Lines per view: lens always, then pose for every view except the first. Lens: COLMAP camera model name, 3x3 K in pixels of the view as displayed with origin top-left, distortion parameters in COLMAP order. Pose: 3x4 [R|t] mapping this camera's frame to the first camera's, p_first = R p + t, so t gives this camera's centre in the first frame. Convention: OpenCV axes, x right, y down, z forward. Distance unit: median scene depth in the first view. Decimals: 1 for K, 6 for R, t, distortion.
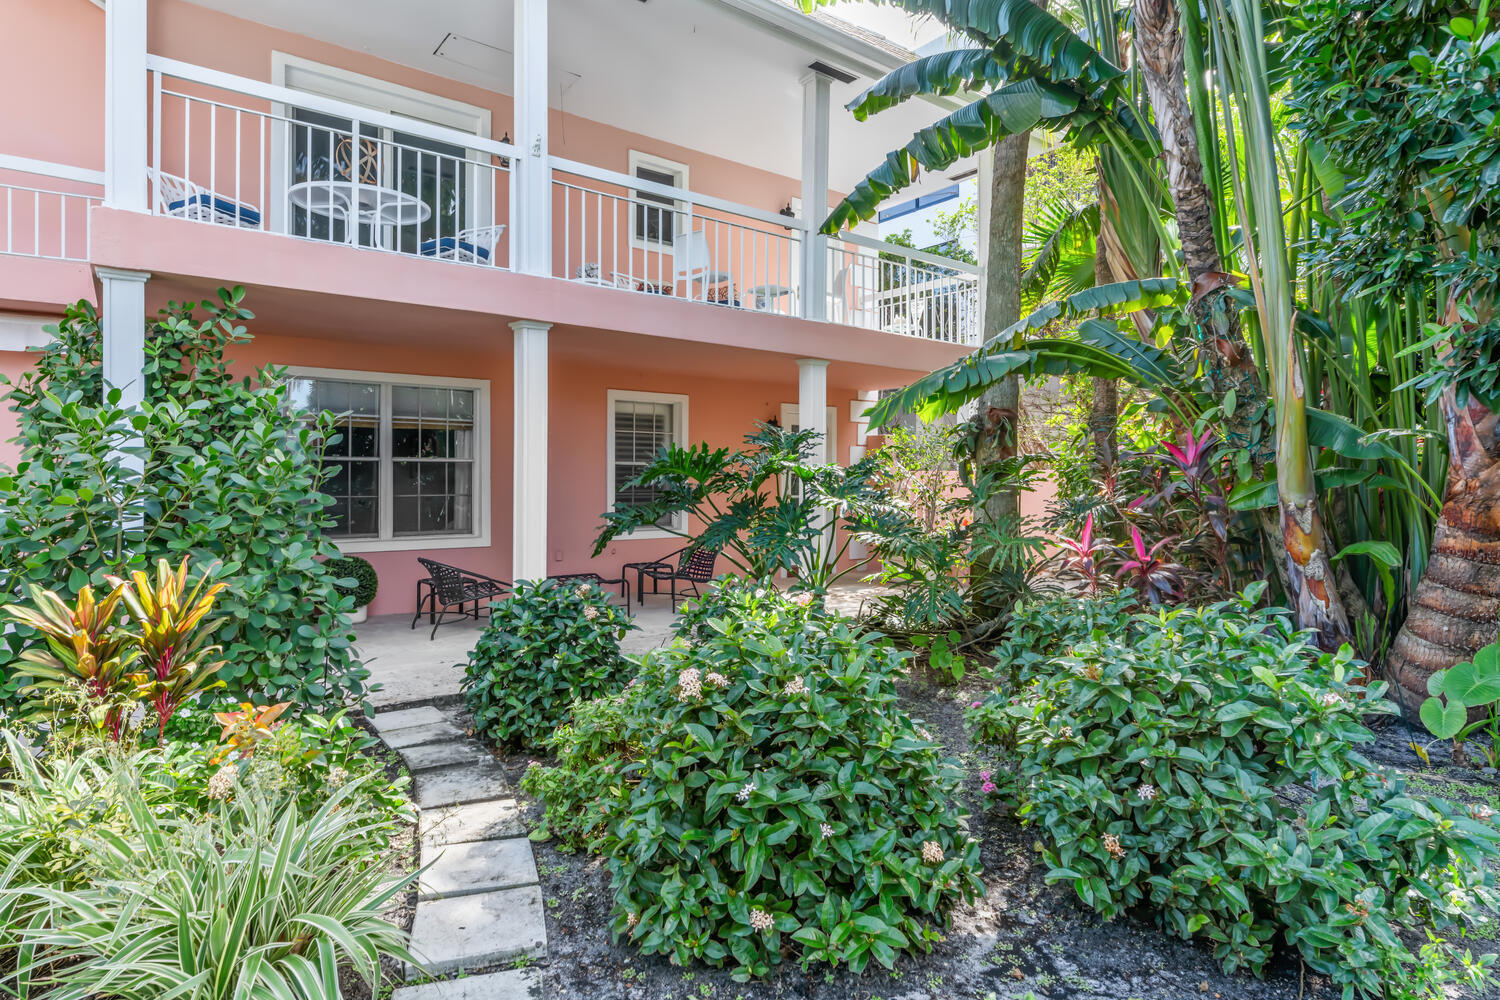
lens RADIAL K [[835.8, 0, 752.8], [0, 835.8, 477.3], [0, 0, 1]] dist [-0.004542, -0.002191]
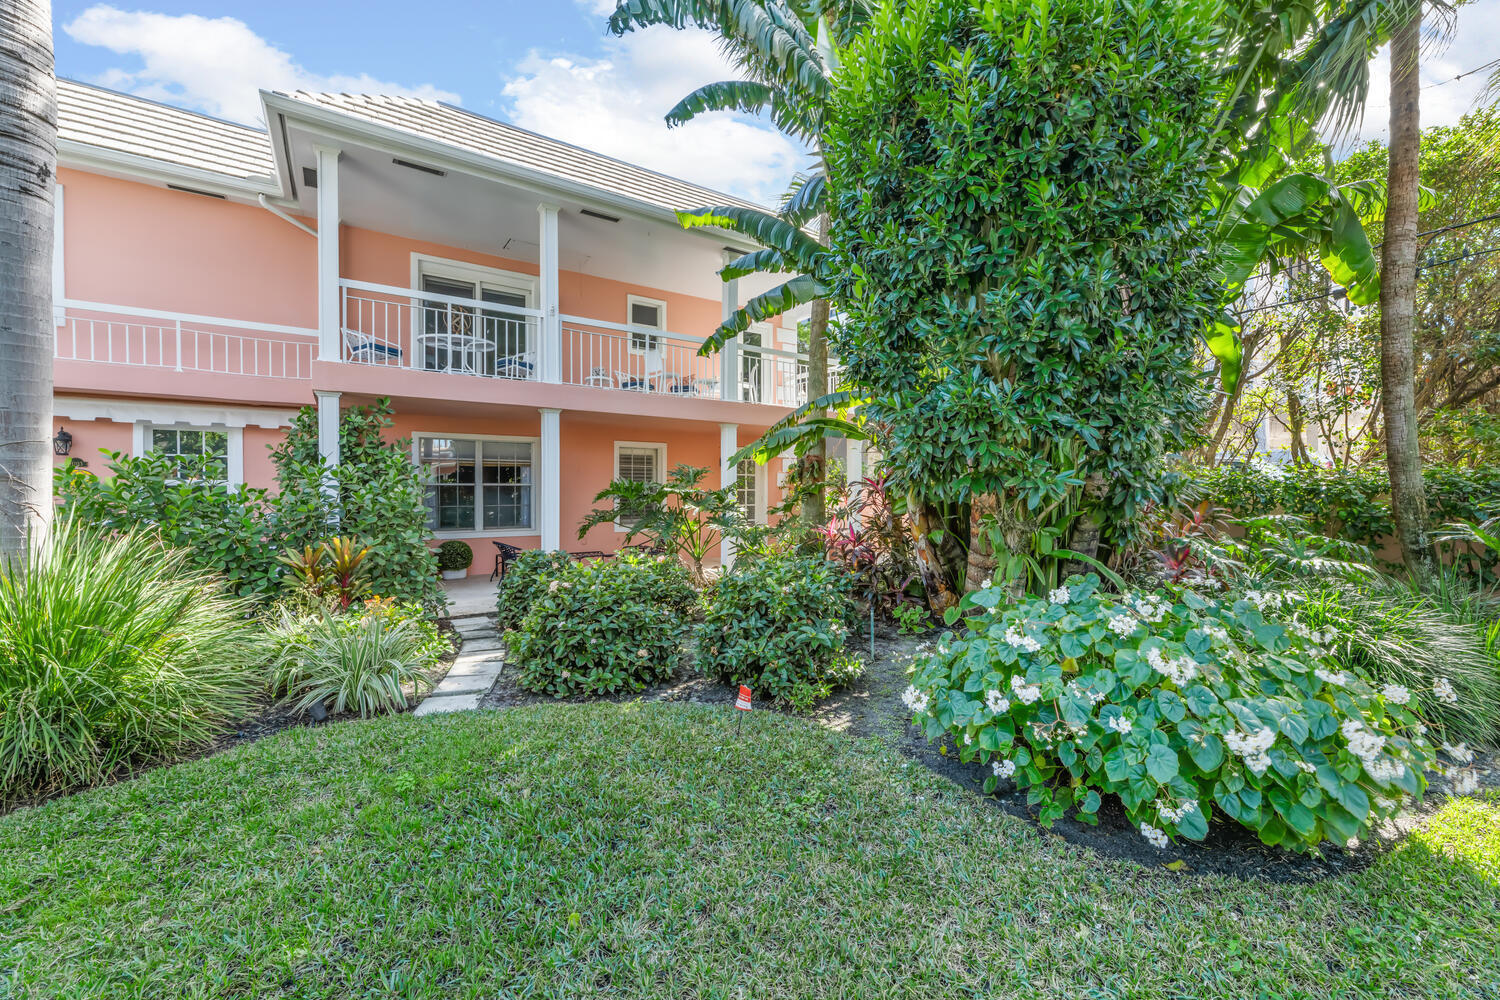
lens RADIAL K [[623.7, 0, 751.6], [0, 623.7, 493.6], [0, 0, 1]] dist [0.000611, -0.000085]
pose [[0.998221, -0.003294, -0.059526, 0.339217], [0.003711, 0.999969, 0.006905, -0.016801], [0.059501, -0.007114, 0.998203, -0.425650]]
